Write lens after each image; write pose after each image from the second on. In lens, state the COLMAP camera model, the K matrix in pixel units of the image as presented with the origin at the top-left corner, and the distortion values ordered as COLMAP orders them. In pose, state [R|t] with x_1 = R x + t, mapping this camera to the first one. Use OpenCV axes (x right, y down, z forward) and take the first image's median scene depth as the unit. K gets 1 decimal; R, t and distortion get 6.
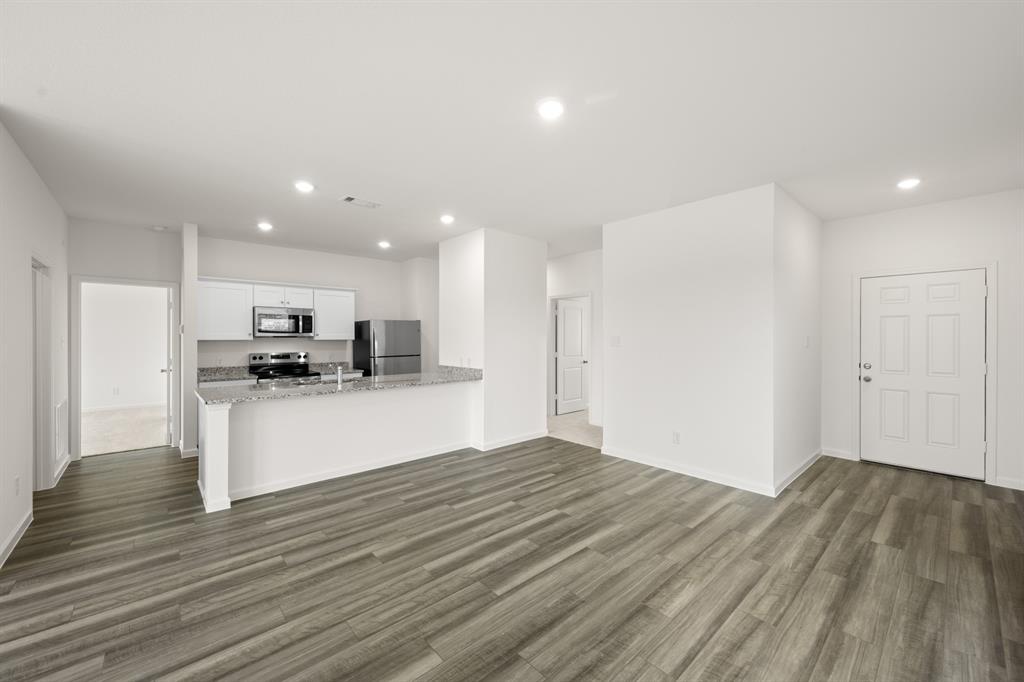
lens RADIAL K [[399.8, 0, 515.3], [0, 399.8, 339.0], [0, 0, 1]] dist [-0.003082, 0.001685]
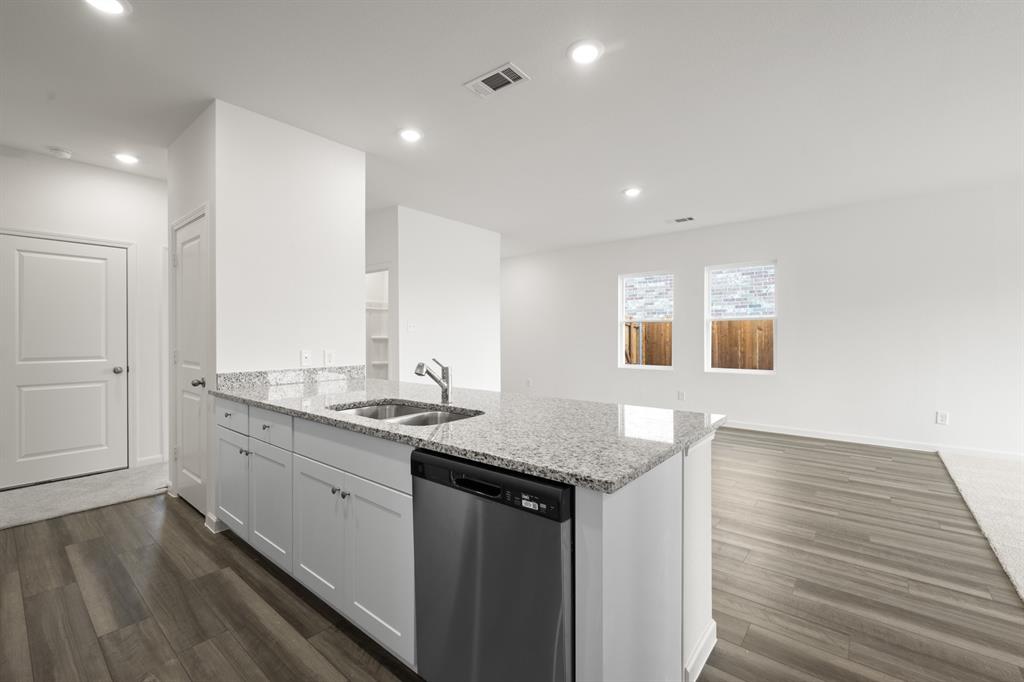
lens RADIAL K [[426.1, 0, 503.3], [0, 426.1, 342.8], [0, 0, 1]] dist [0.000814, 0.000257]
pose [[-0.123933, -0.017588, 0.992135, -0.947343], [0.001973, 0.999837, 0.017971, 0.029568], [-0.992289, 0.004184, -0.123878, 0.994527]]
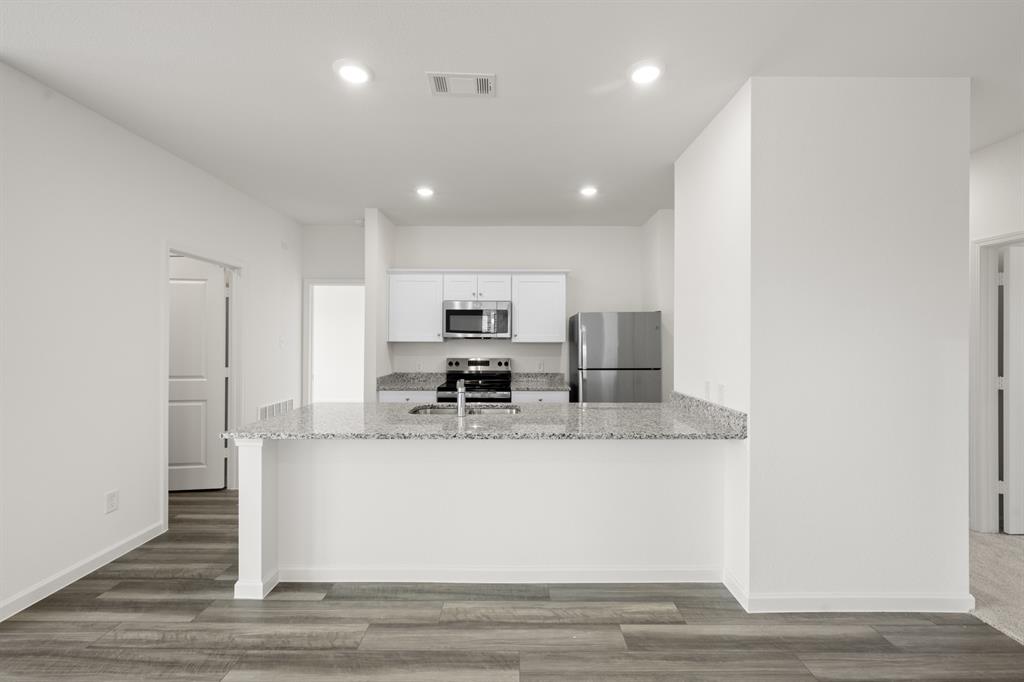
lens RADIAL K [[426.1, 0, 513.4], [0, 426.1, 338.3], [0, 0, 1]] dist [0.000814, 0.000257]
pose [[0.742227, 0.000352, -0.670148, 0.042152], [-0.006313, 0.999959, -0.006466, 0.000054], [0.670118, 0.009030, 0.742199, 0.578183]]
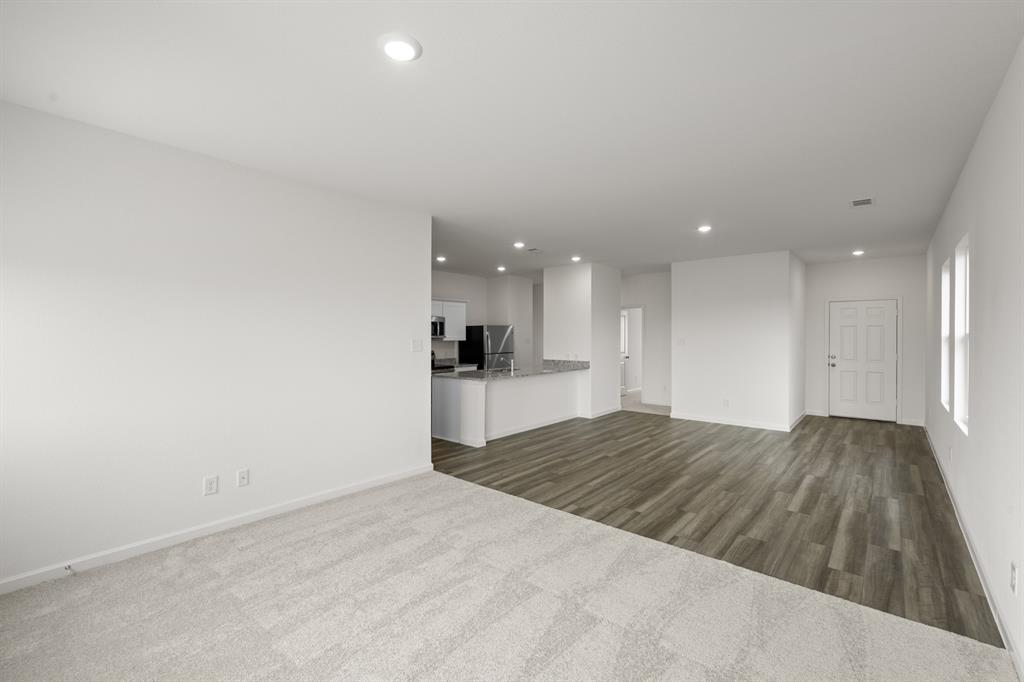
lens RADIAL K [[426.1, 0, 517.8], [0, 426.1, 341.1], [0, 0, 1]] dist [0.000814, 0.000257]
pose [[0.992108, -0.001113, 0.125381, -0.612135], [0.000093, 0.999967, 0.008144, -0.011732], [-0.125386, -0.008068, 0.992075, -0.559816]]
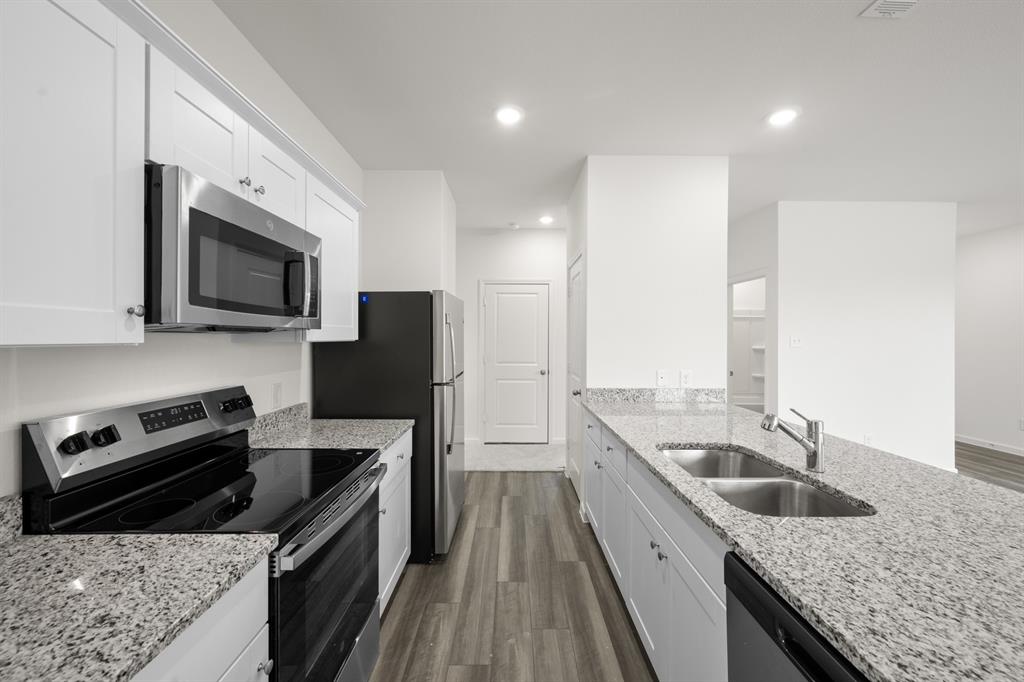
lens RADIAL K [[399.8, 0, 514.4], [0, 399.8, 341.2], [0, 0, 1]] dist [-0.003082, 0.001685]
pose [[0.668892, -0.004170, 0.743348, -0.869537], [-0.000664, 0.999981, 0.006207, -0.000704], [-0.743360, -0.004646, 0.668876, 0.964247]]
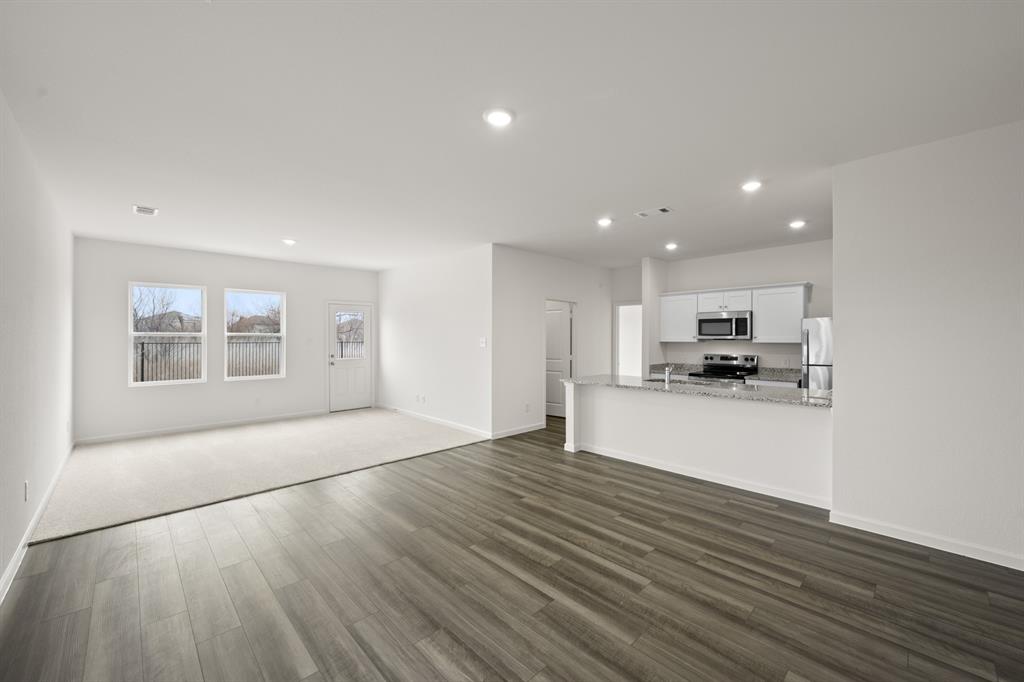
lens RADIAL K [[399.8, 0, 513.4], [0, 399.8, 337.4], [0, 0, 1]] dist [-0.003082, 0.001685]
pose [[0.040364, -0.002511, -0.999182, 0.607057], [-0.006469, 0.999975, -0.002775, -0.005534], [0.999164, 0.006576, 0.040347, 0.542094]]
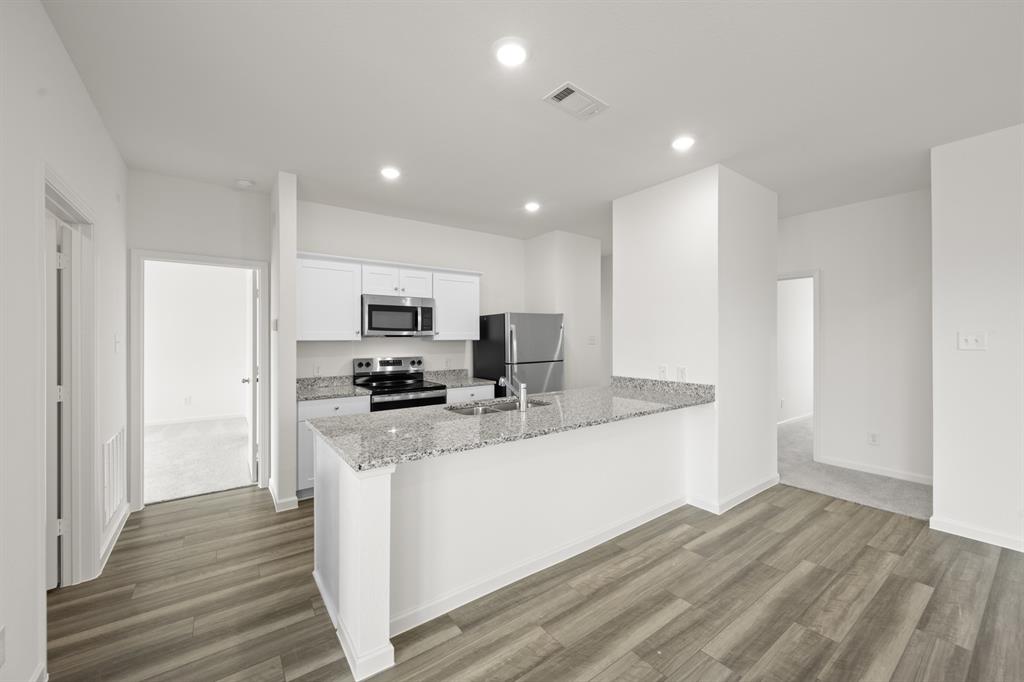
lens RADIAL K [[399.8, 0, 519.4], [0, 399.8, 339.5], [0, 0, 1]] dist [-0.003082, 0.001685]
pose [[0.995634, -0.000923, -0.093339, -0.385143], [0.000769, 0.999998, -0.001689, 0.002977], [0.093340, 0.001610, 0.995633, 0.383782]]
